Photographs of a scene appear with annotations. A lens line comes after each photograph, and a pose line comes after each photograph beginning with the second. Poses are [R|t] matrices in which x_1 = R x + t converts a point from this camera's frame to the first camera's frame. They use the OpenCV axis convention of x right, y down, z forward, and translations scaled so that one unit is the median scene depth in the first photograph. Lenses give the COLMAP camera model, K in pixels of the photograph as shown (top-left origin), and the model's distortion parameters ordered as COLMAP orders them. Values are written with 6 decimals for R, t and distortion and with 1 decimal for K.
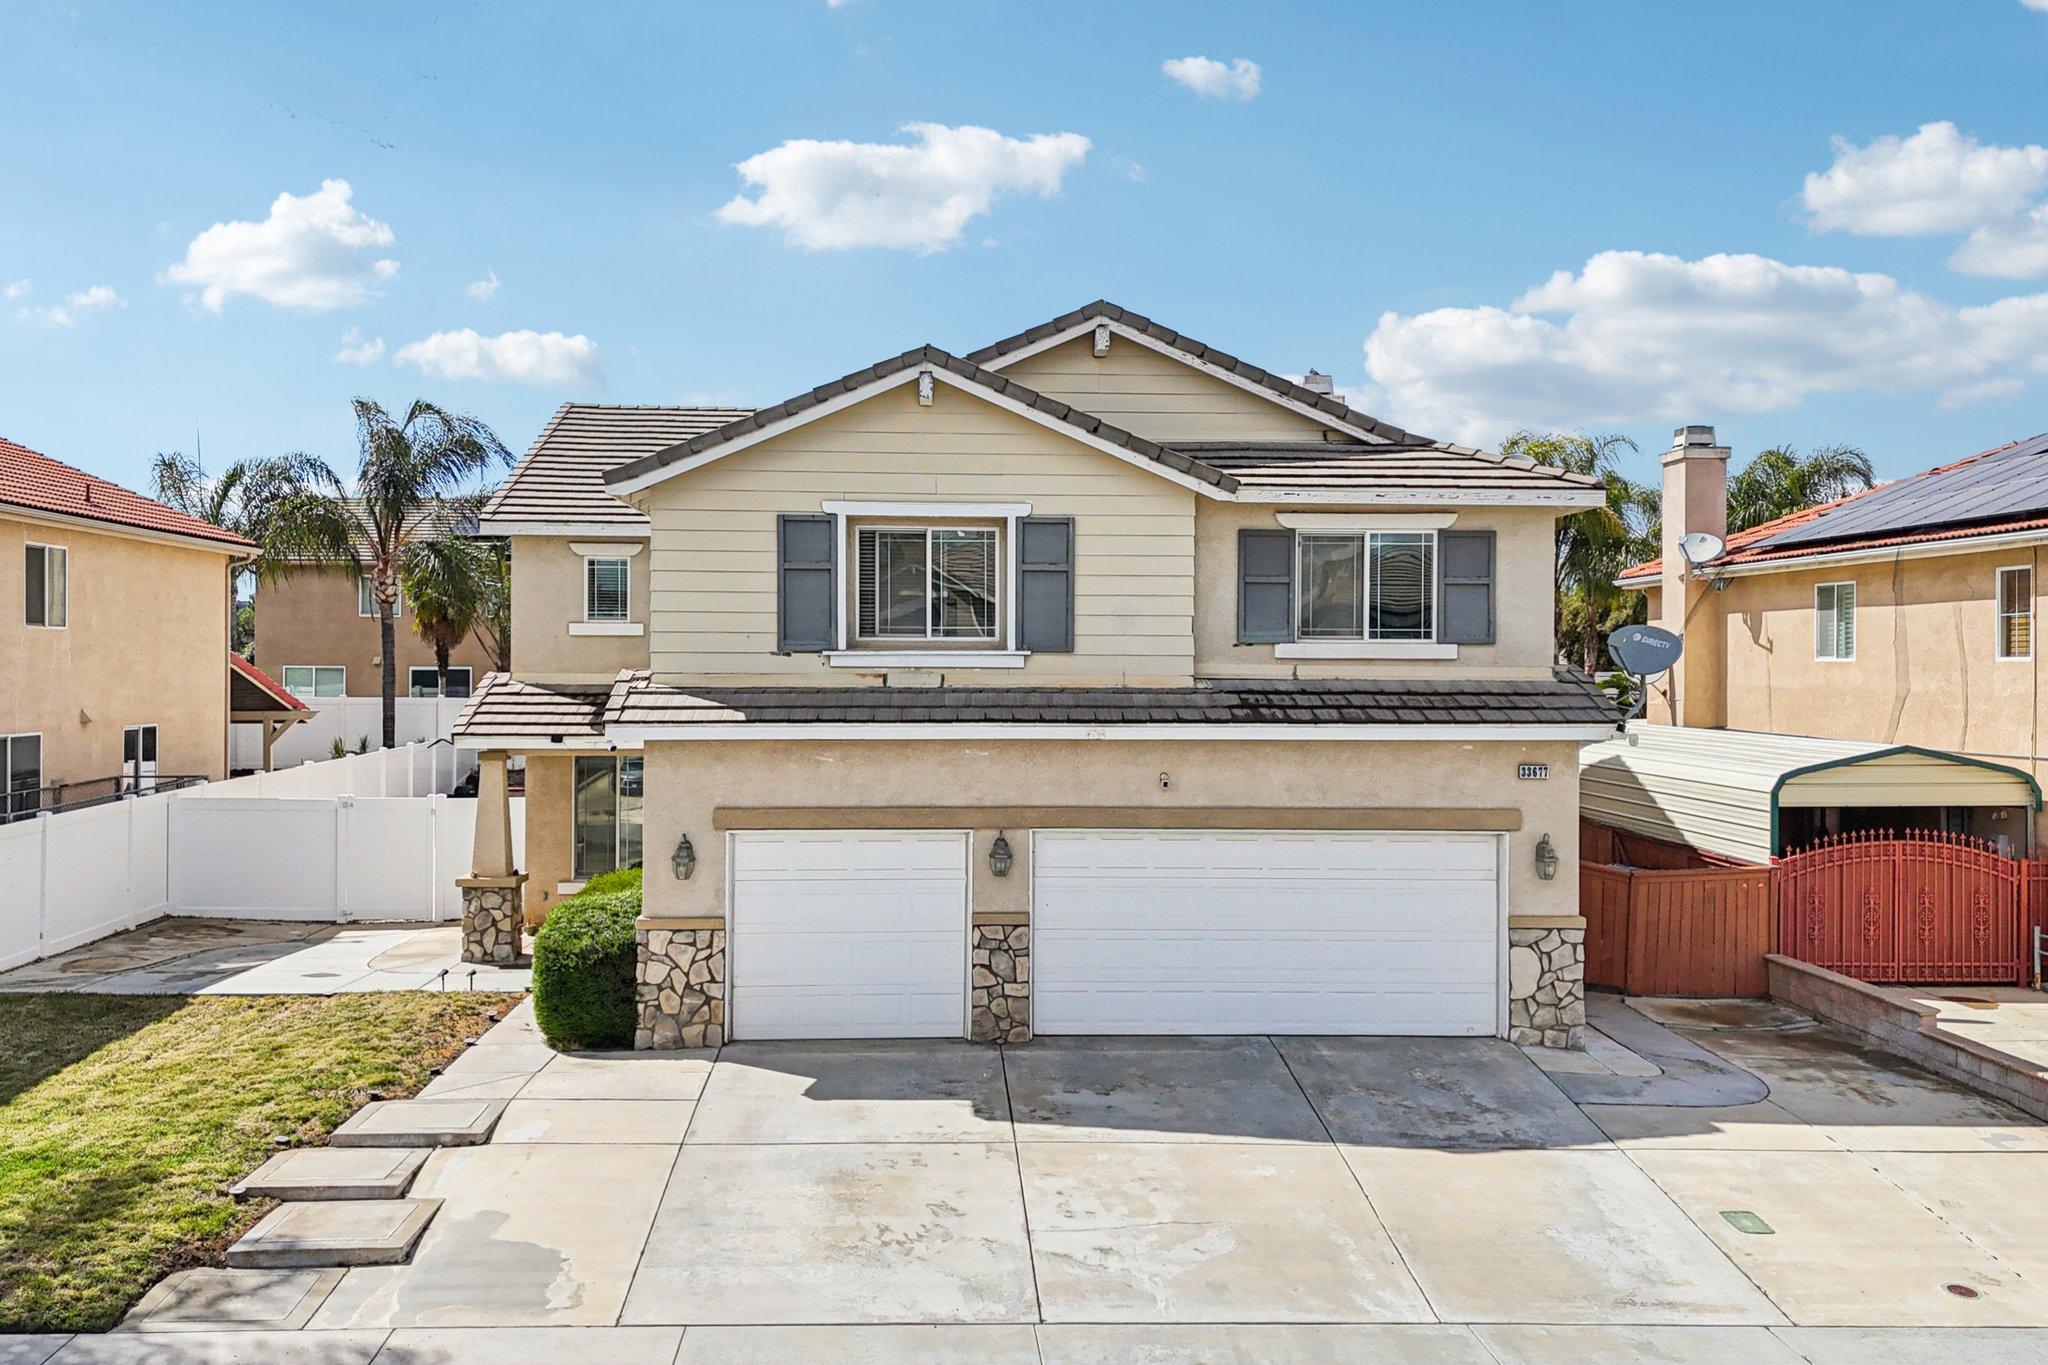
lens RADIAL K [[1790.8, 0, 1009.1], [0, 1790.8, 669.3], [0, 0, 1]] dist [0.111324, -0.168553]
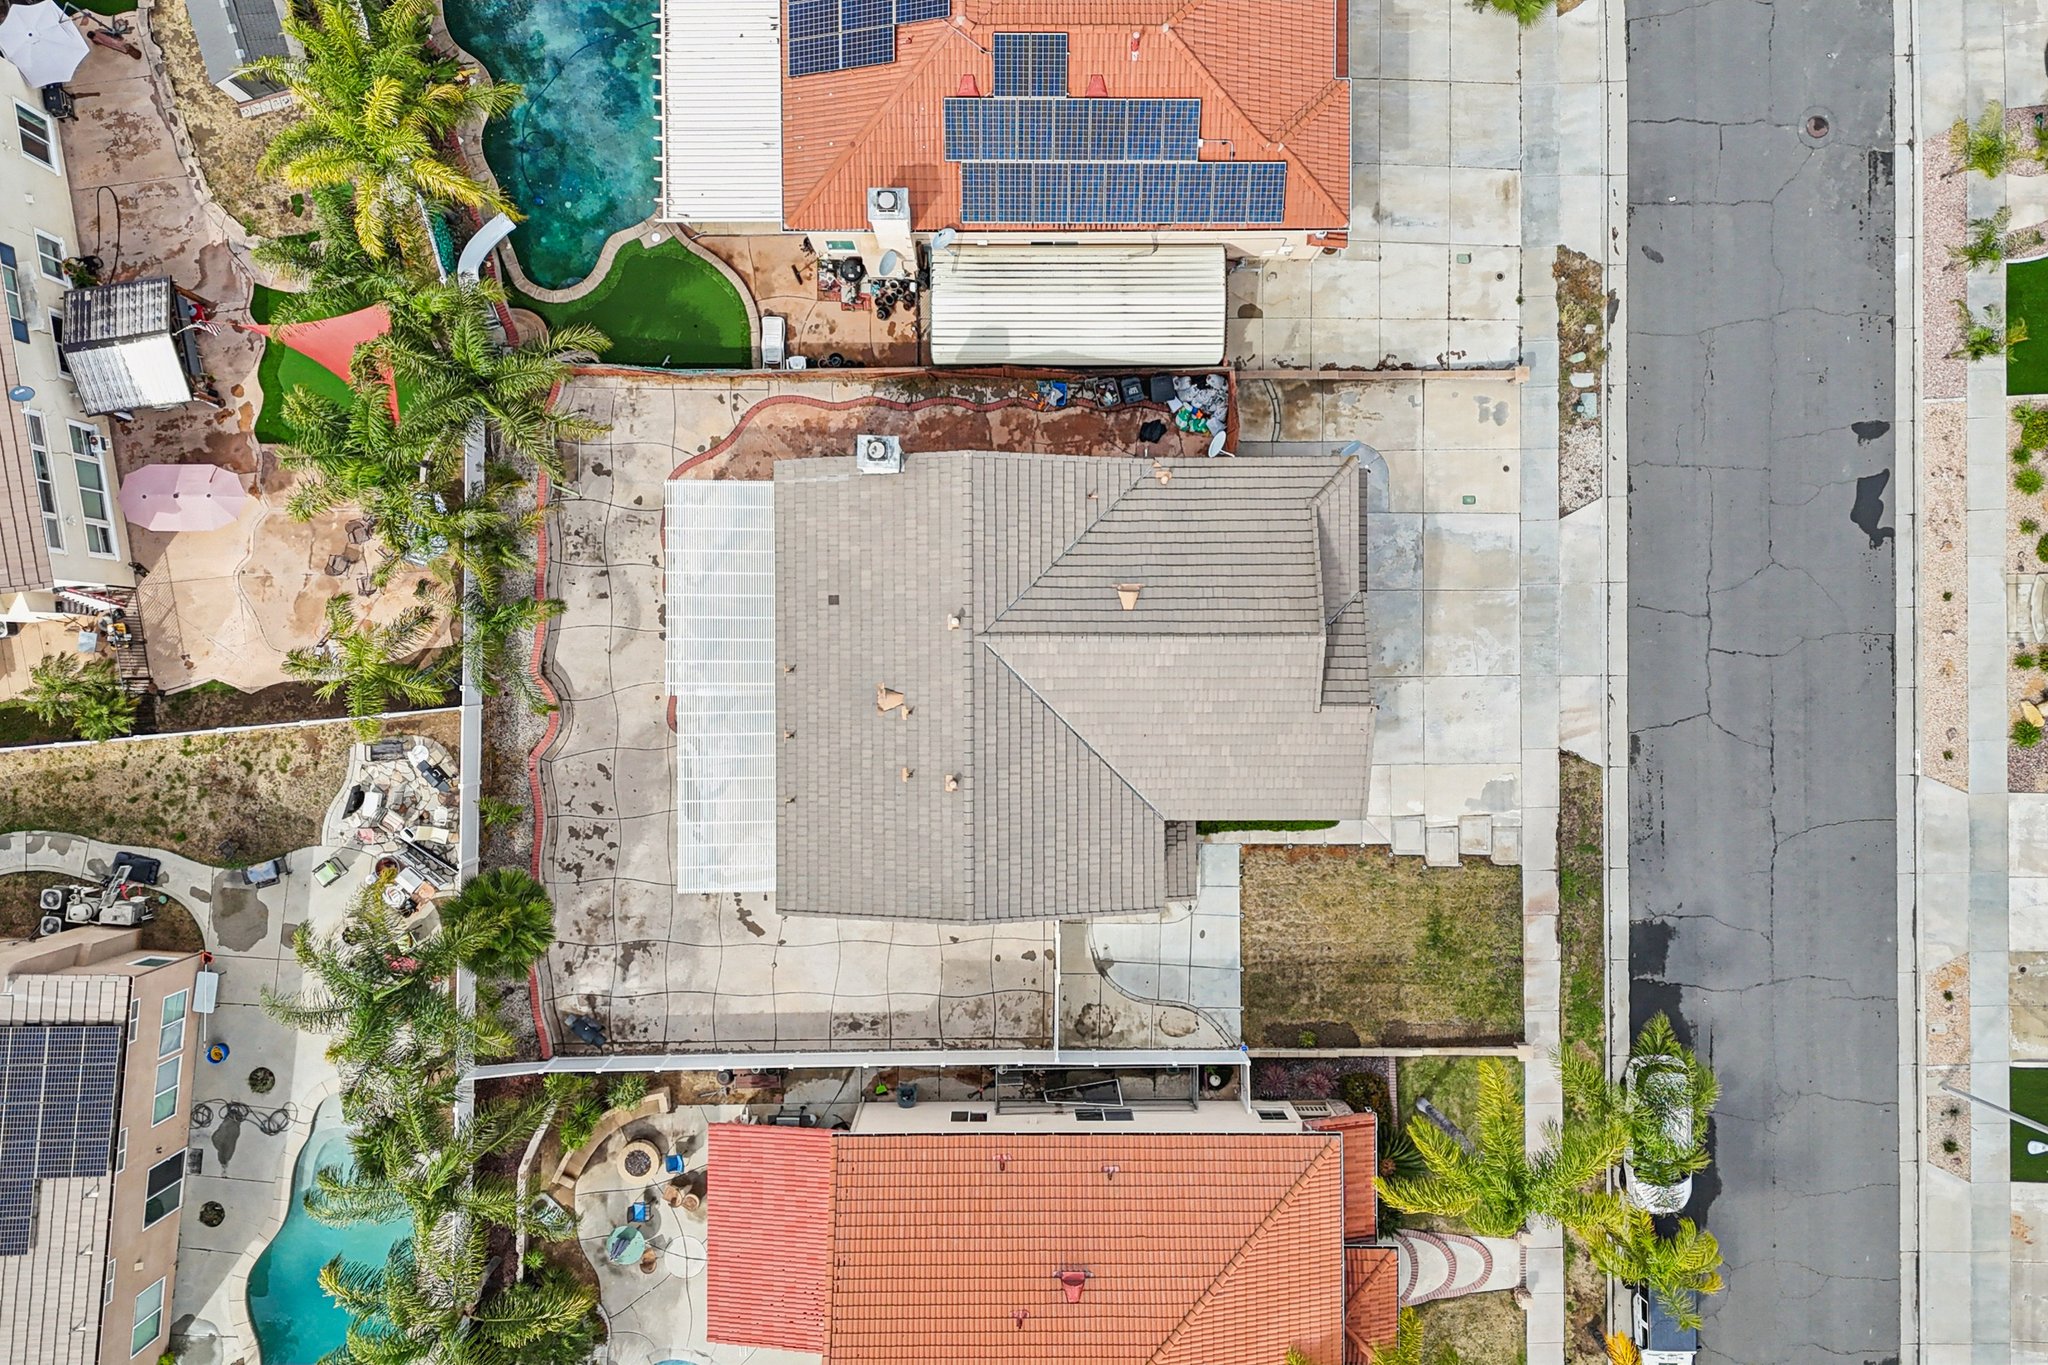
lens RADIAL K [[1790.8, 0, 1025.6], [0, 1790.8, 680.2], [0, 0, 1]] dist [0.111324, -0.168553]
pose [[0.043502, -0.998835, -0.020882, 0.030965], [0.002431, -0.020796, 0.999781, -2.896340], [-0.999050, -0.043544, 0.001524, 1.518546]]
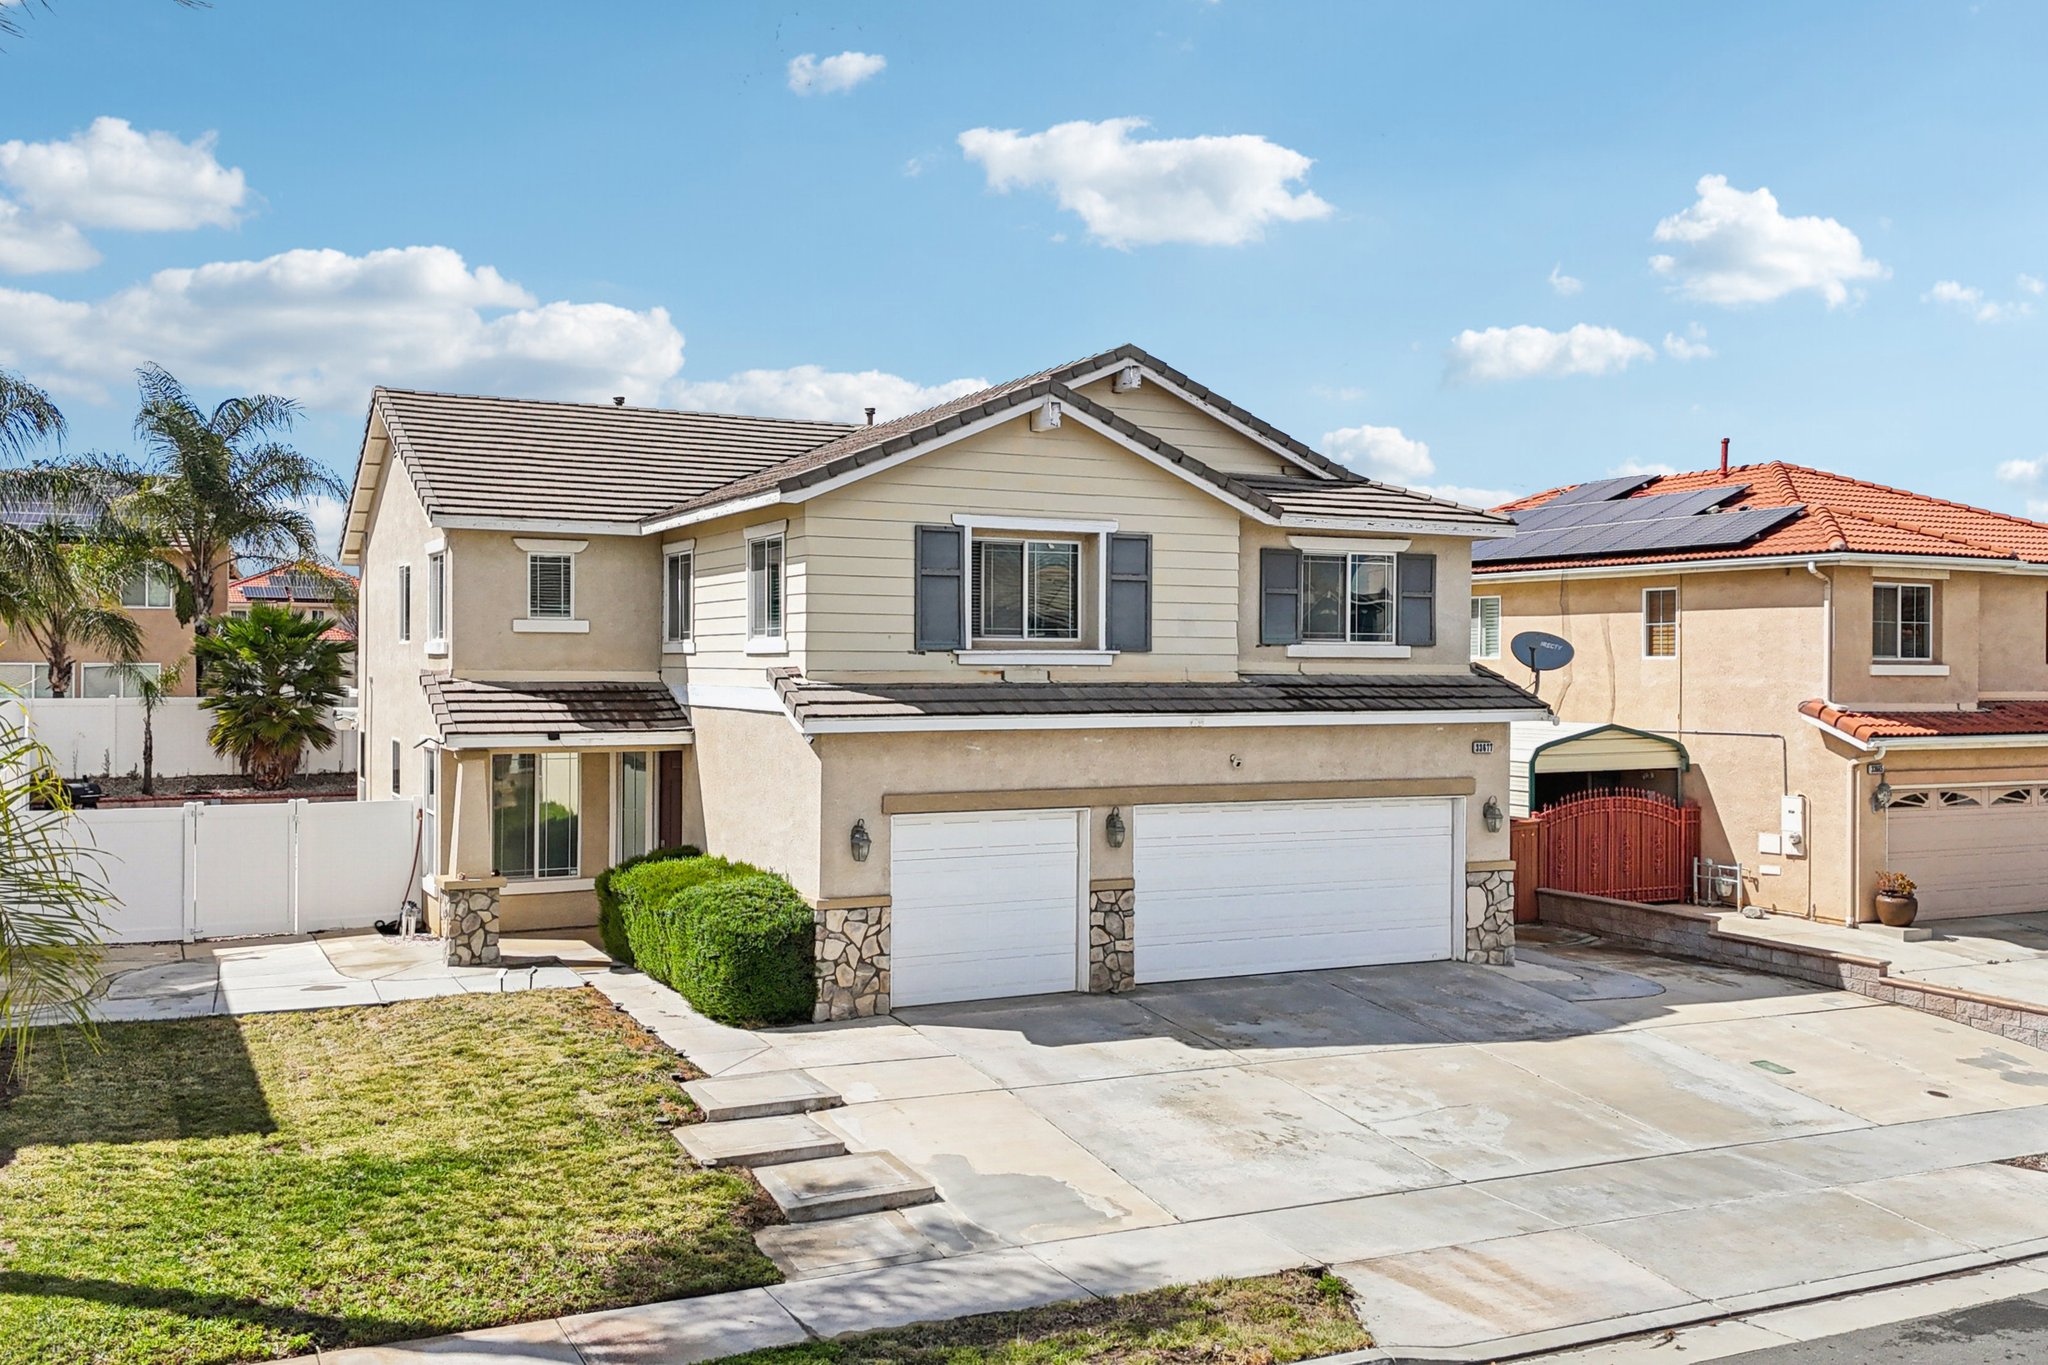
lens RADIAL K [[1790.8, 0, 1016.4], [0, 1790.8, 673.3], [0, 0, 1]] dist [0.111324, -0.168553]
pose [[0.914801, -0.002478, 0.403898, -0.516945], [0.000850, 0.999991, 0.004211, -0.000451], [-0.403905, -0.003510, 0.914794, -0.019766]]
